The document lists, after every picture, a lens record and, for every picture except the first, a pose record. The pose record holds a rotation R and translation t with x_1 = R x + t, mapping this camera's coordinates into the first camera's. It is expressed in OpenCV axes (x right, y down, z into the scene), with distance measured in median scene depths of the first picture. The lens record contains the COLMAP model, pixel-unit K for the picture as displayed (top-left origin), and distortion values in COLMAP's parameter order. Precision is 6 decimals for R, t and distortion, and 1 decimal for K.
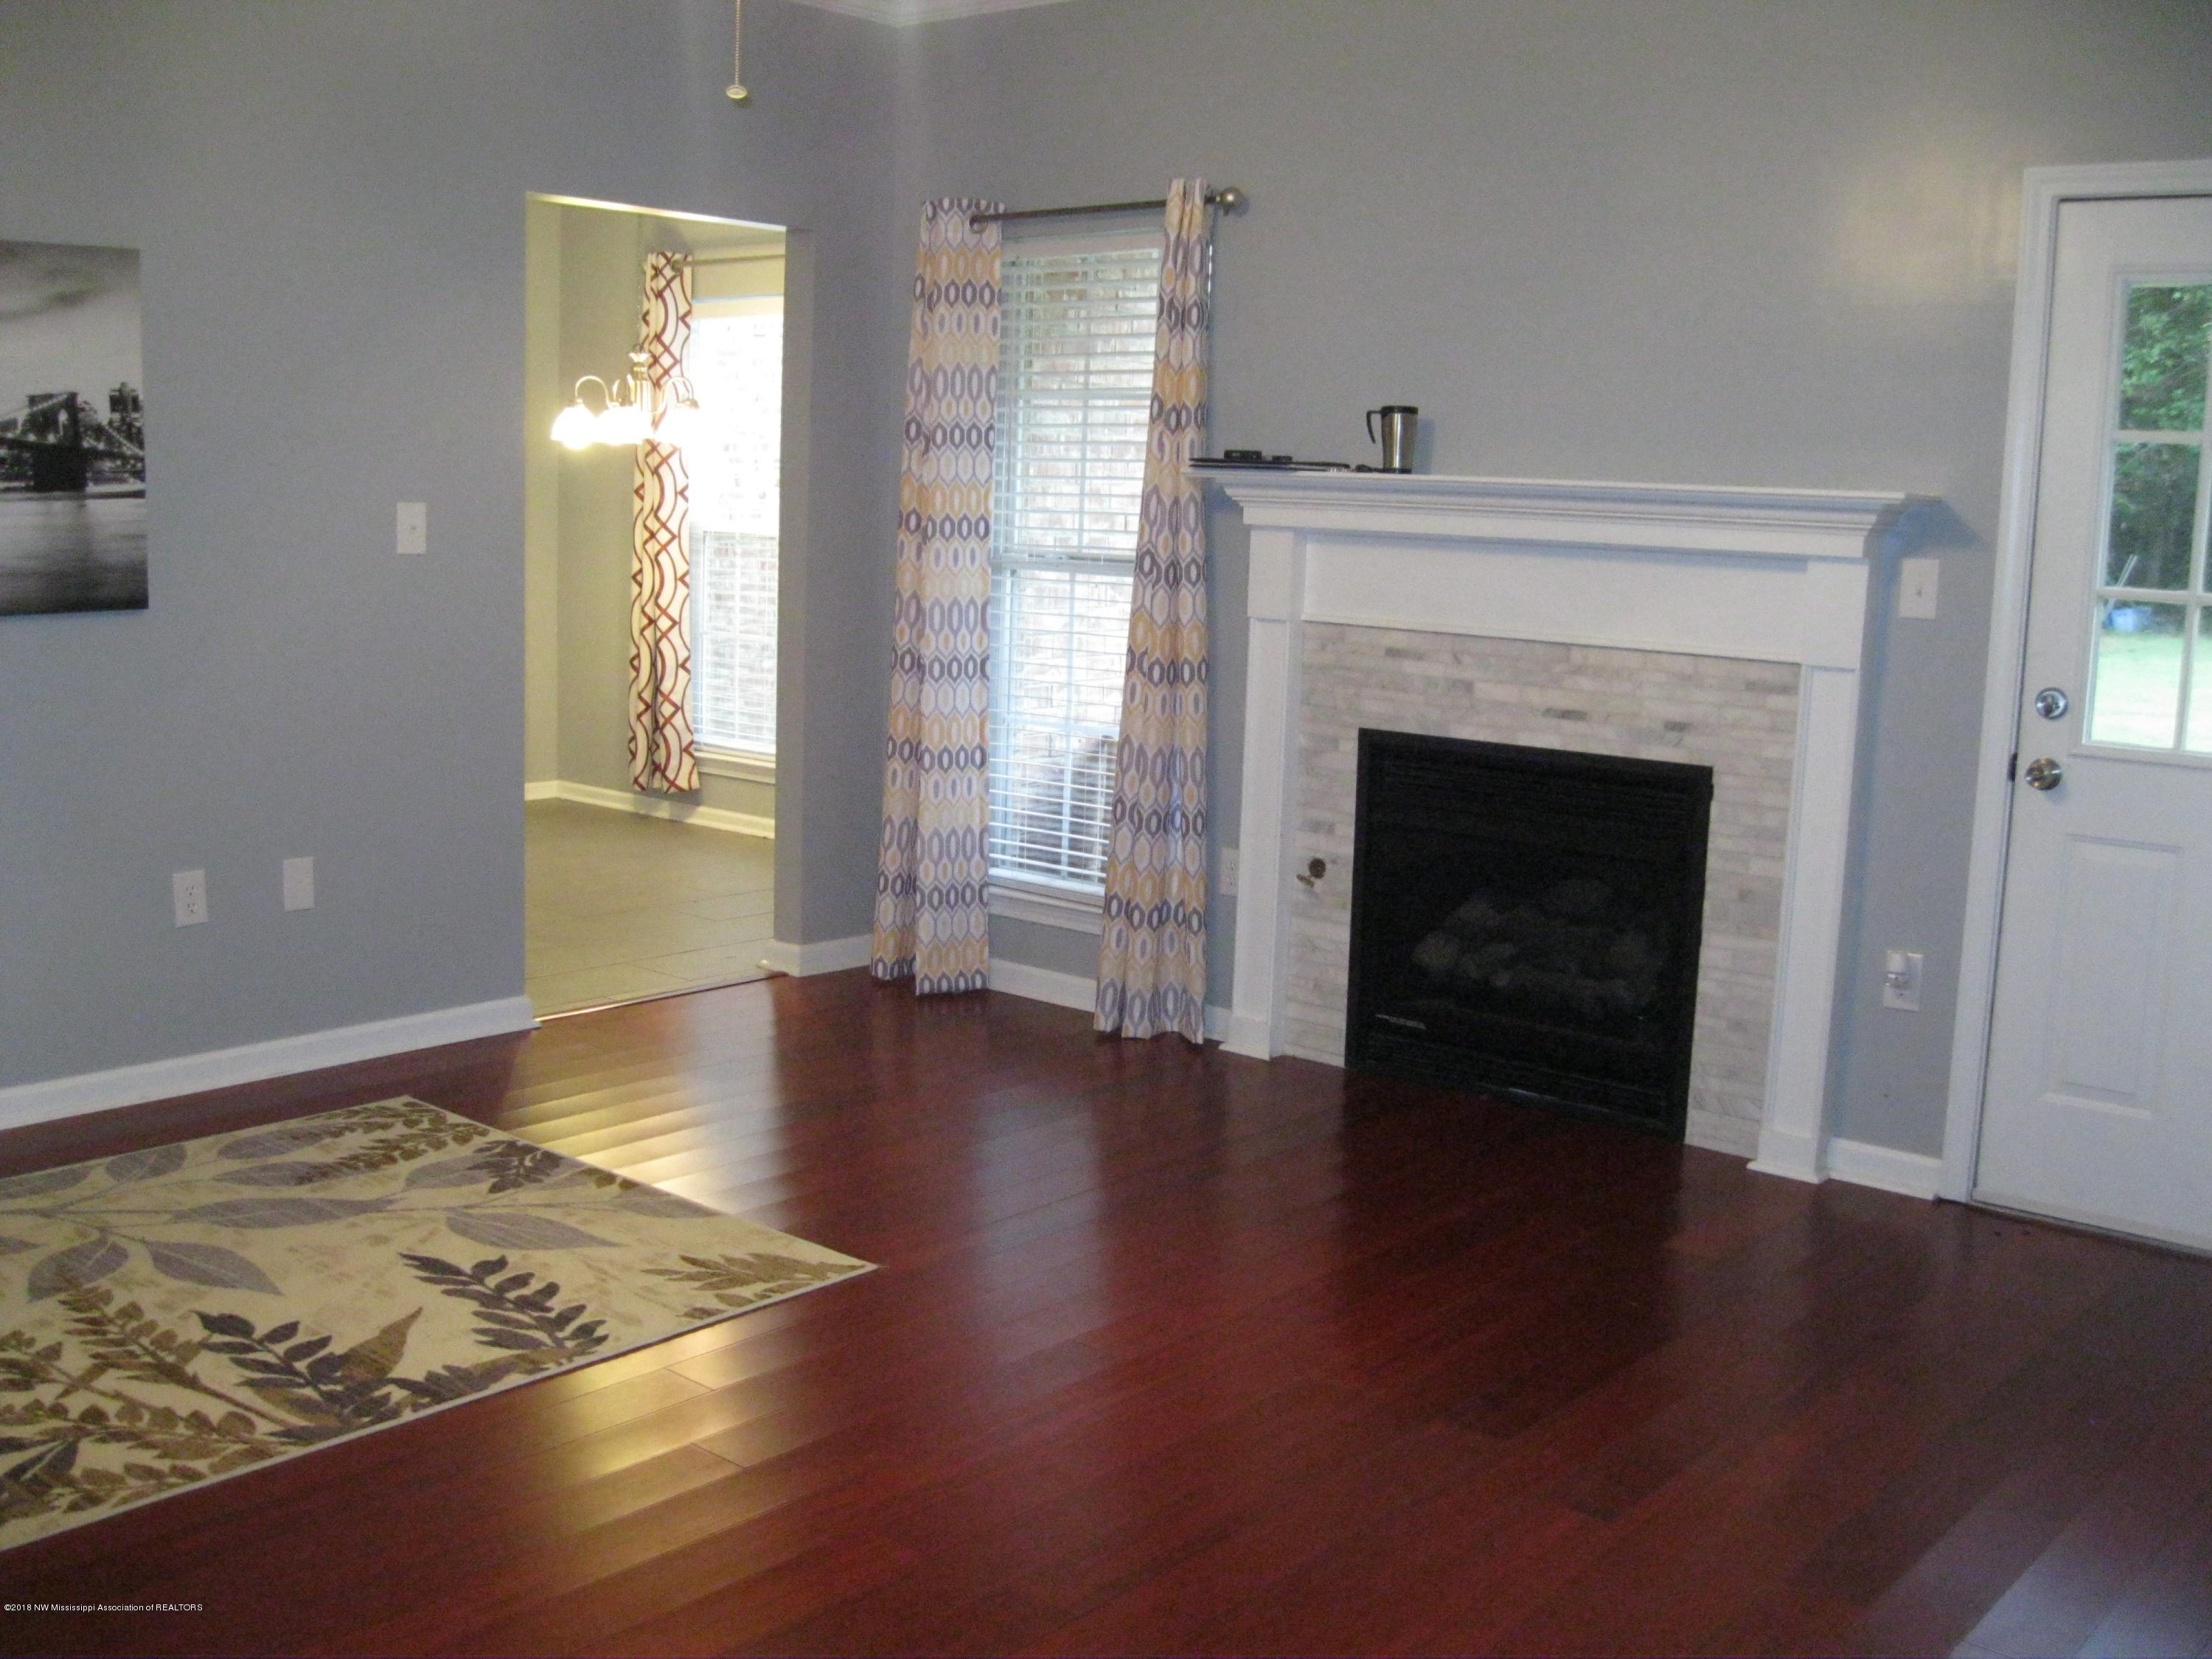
lens RADIAL K [[2239.2, 0, 1072.6], [0, 2239.2, 823.3], [0, 0, 1]] dist [-0.113287, 0.027908]
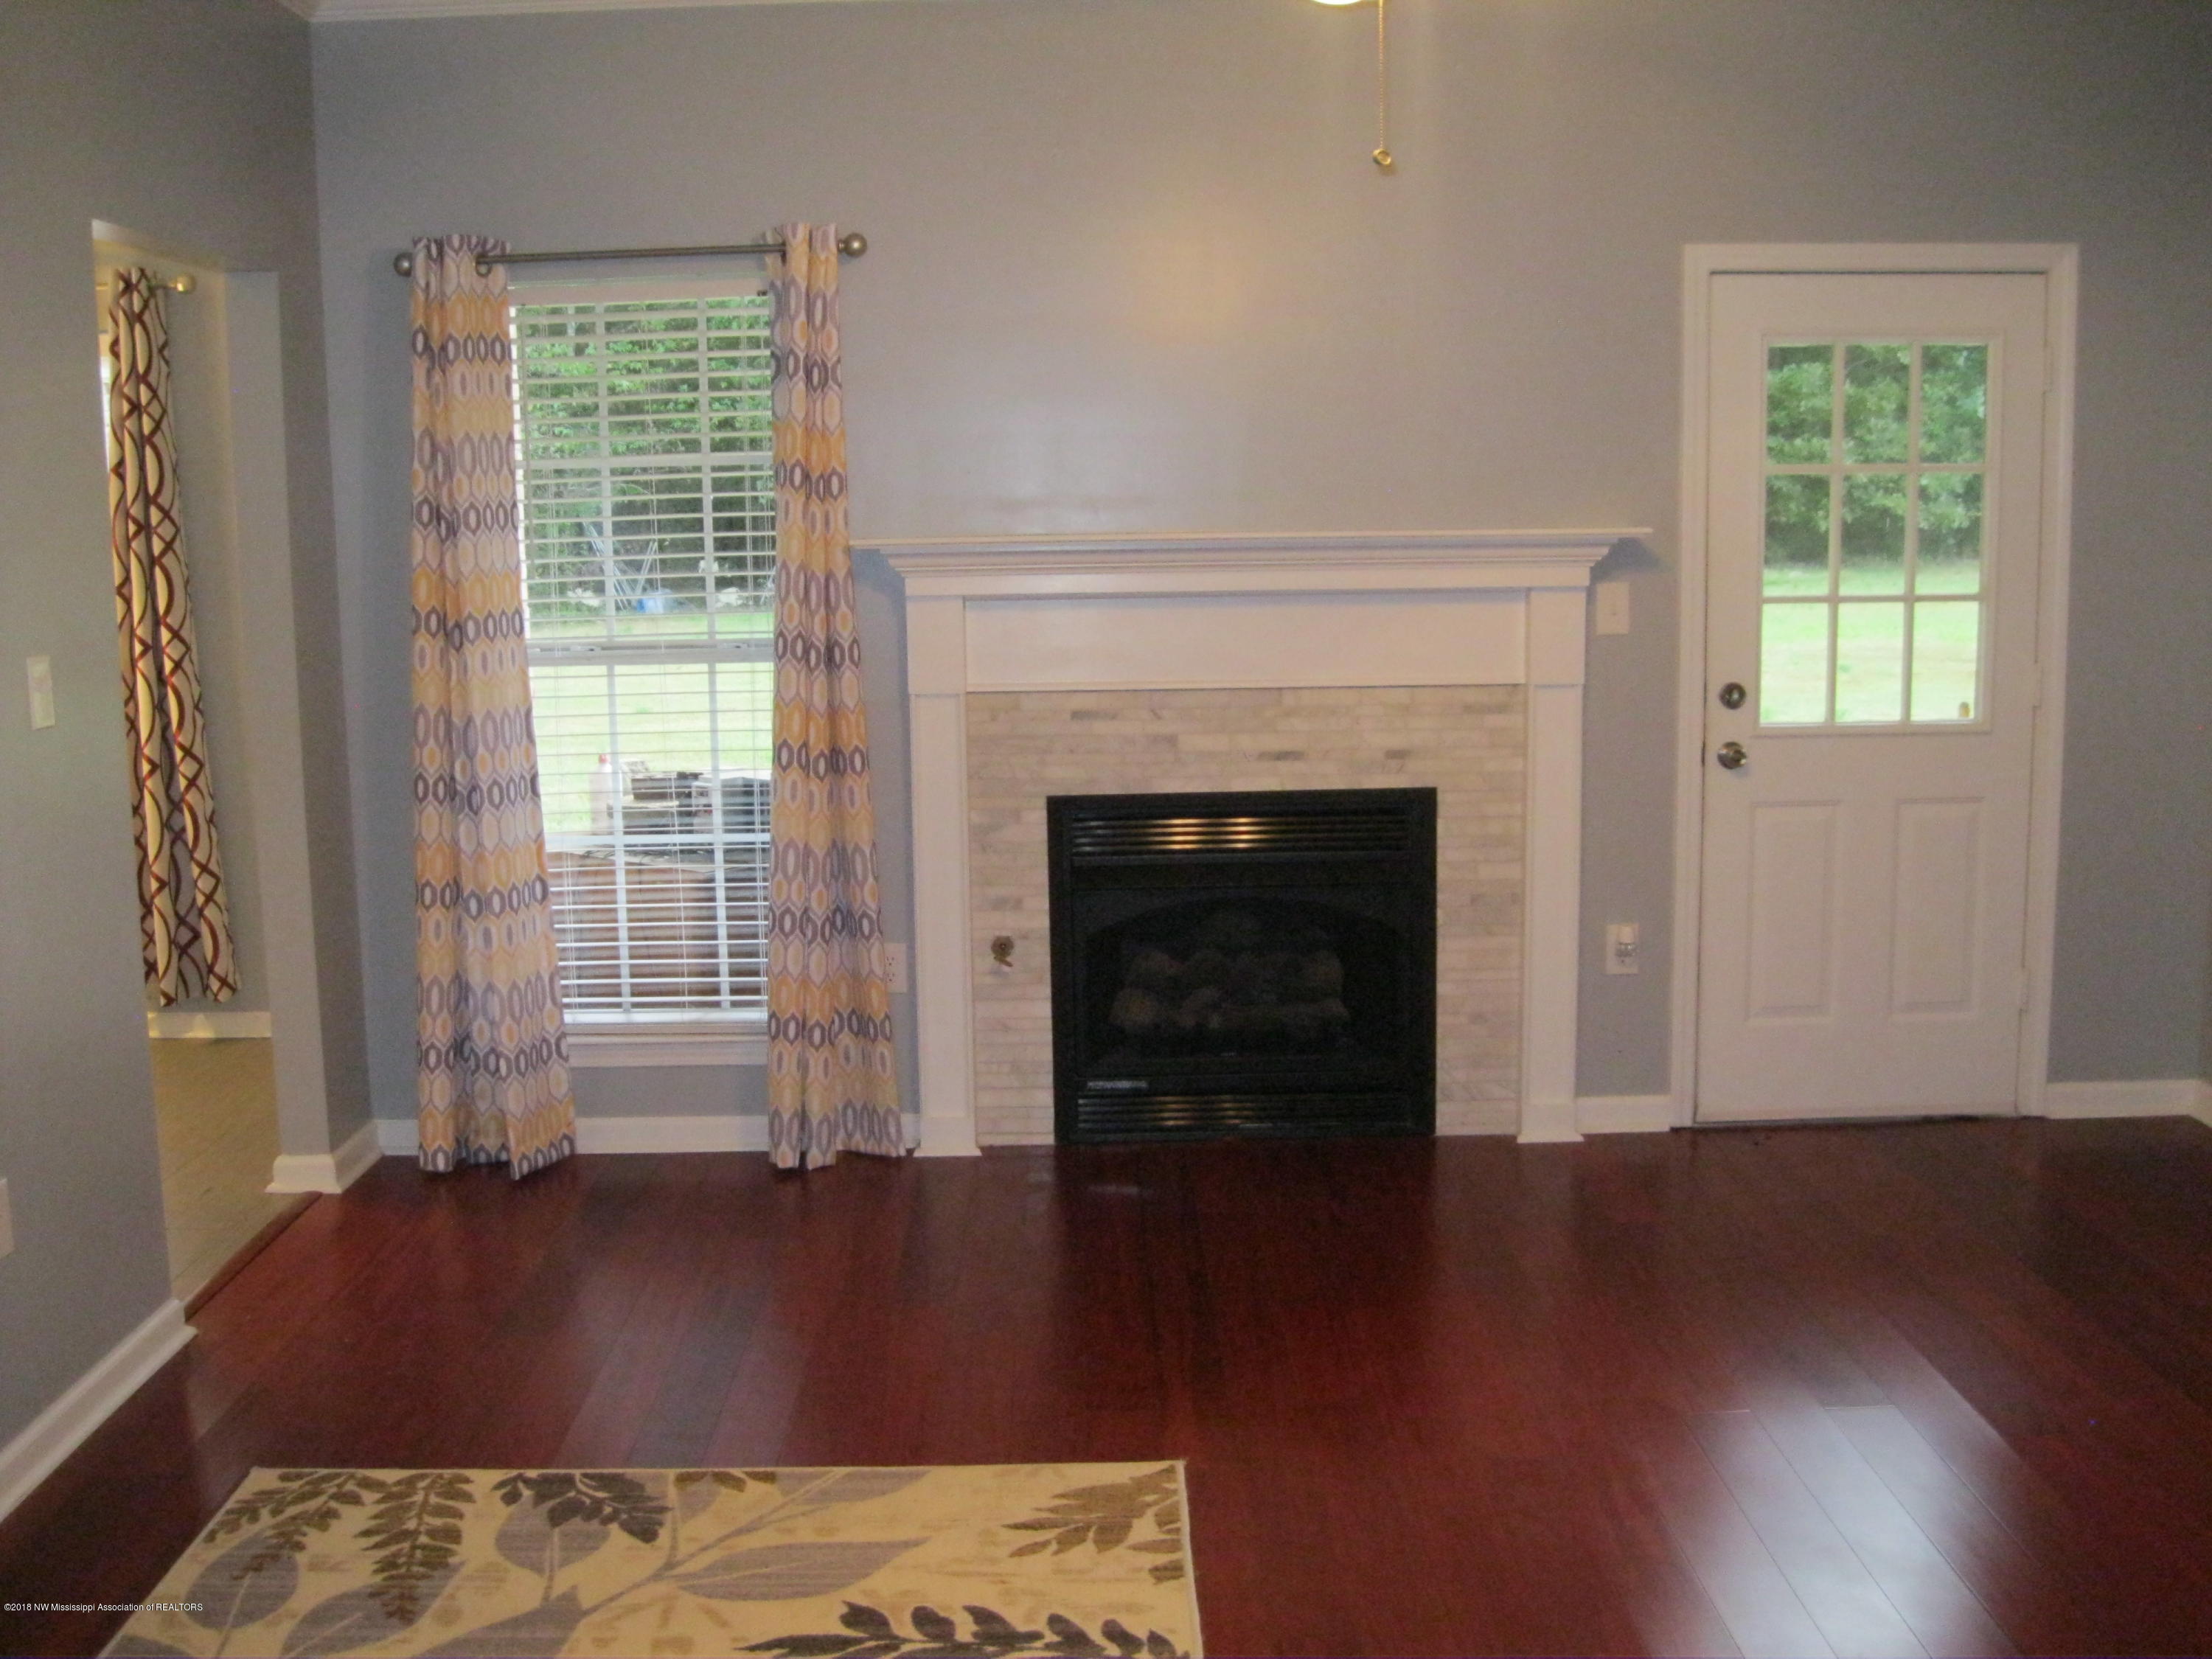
lens RADIAL K [[2239.2, 0, 1072.6], [0, 2239.2, 823.3], [0, 0, 1]] dist [-0.113287, 0.027908]
pose [[0.757544, -0.139428, 0.637720, -0.525950], [0.141076, 0.988805, 0.048605, -0.083234], [-0.637358, 0.053147, 0.768733, 0.267598]]
